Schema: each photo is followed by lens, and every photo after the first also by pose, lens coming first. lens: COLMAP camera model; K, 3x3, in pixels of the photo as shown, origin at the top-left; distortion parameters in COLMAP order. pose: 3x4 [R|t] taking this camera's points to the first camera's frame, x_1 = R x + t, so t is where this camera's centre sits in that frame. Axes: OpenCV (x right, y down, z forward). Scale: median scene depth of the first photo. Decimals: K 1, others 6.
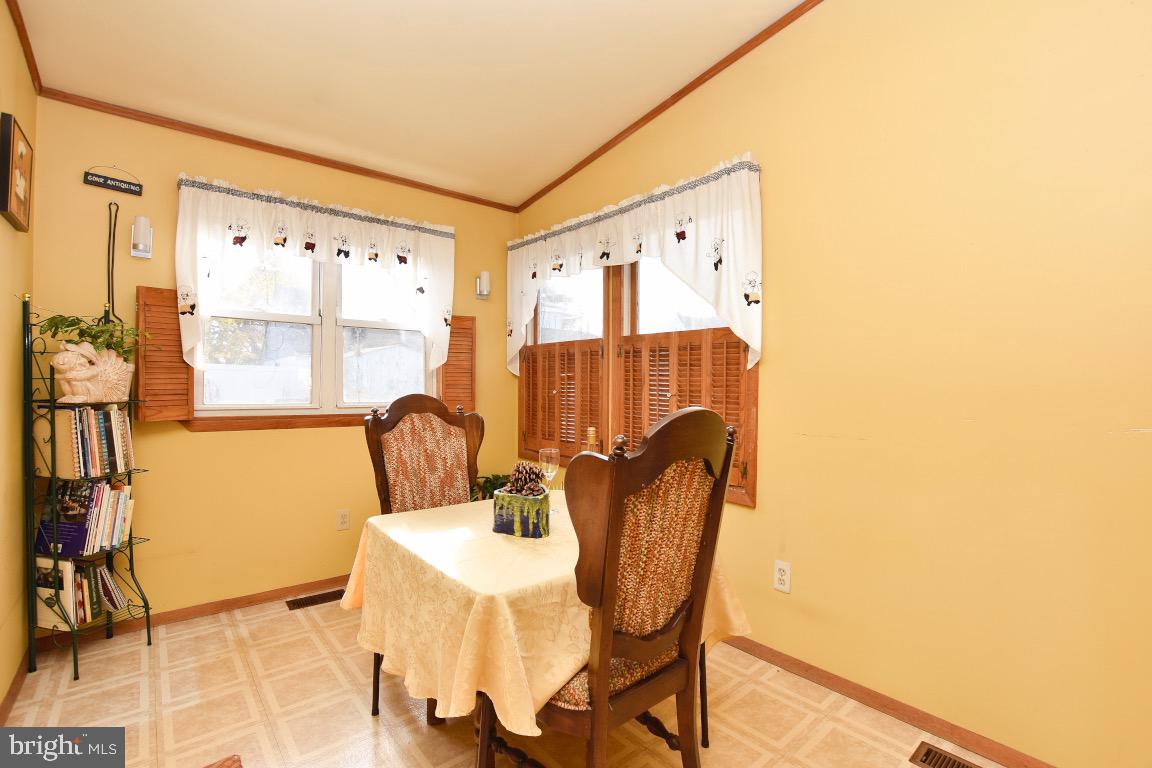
lens RADIAL K [[522.3, 0, 584.2], [0, 522.3, 385.8], [0, 0, 1]] dist [-0.036086, 0.008312]
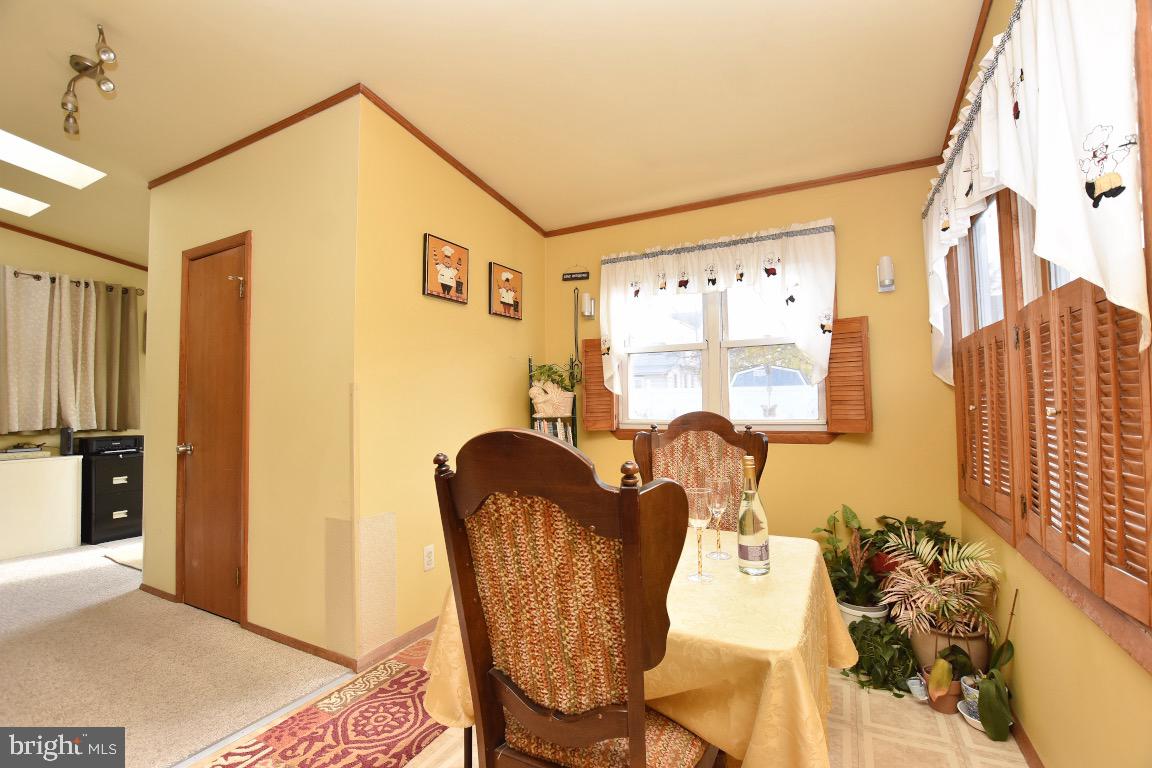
lens RADIAL K [[513.7, 0, 582.9], [0, 513.7, 385.5], [0, 0, 1]] dist [-0.036403, 0.007564]
pose [[0.375721, -0.048047, -0.925486, 0.506076], [0.014311, 0.998837, -0.046045, 0.008225], [0.926622, 0.004055, 0.375972, 0.422232]]
